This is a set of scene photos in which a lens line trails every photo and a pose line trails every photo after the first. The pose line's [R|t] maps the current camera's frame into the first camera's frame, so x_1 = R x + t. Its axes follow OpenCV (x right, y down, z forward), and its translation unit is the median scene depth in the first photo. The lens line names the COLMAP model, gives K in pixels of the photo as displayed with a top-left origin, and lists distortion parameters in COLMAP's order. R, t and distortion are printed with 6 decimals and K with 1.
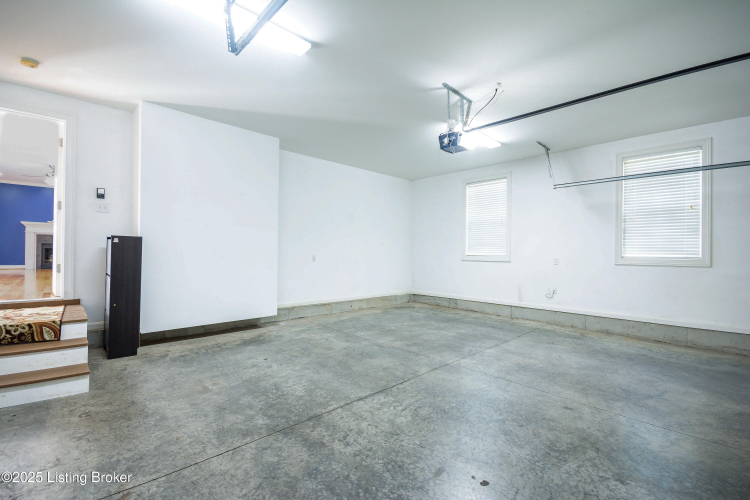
lens RADIAL K [[329.9, 0, 379.3], [0, 329.9, 250.4], [0, 0, 1]] dist [0.000840, -0.001195]
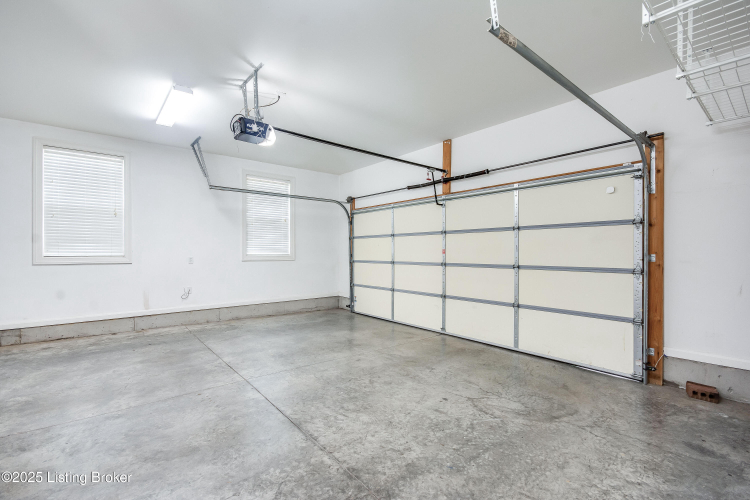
lens RADIAL K [[329.9, 0, 374.4], [0, 329.9, 246.1], [0, 0, 1]] dist [0.000840, -0.001195]
pose [[0.084849, 0.007091, 0.996369, -0.644007], [-0.007788, 0.999949, -0.006453, -0.011335], [-0.996363, -0.007212, 0.084900, 0.596300]]
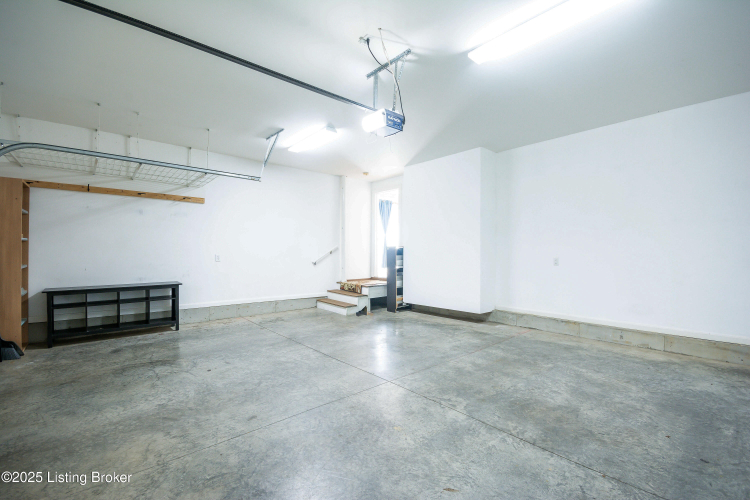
lens RADIAL K [[329.9, 0, 378.7], [0, 329.9, 254.5], [0, 0, 1]] dist [0.000840, -0.001195]
pose [[-0.048298, -0.009732, -0.998786, 1.095906], [0.003677, 0.999944, -0.009921, 0.020425], [0.998826, -0.004152, -0.048260, 1.033374]]
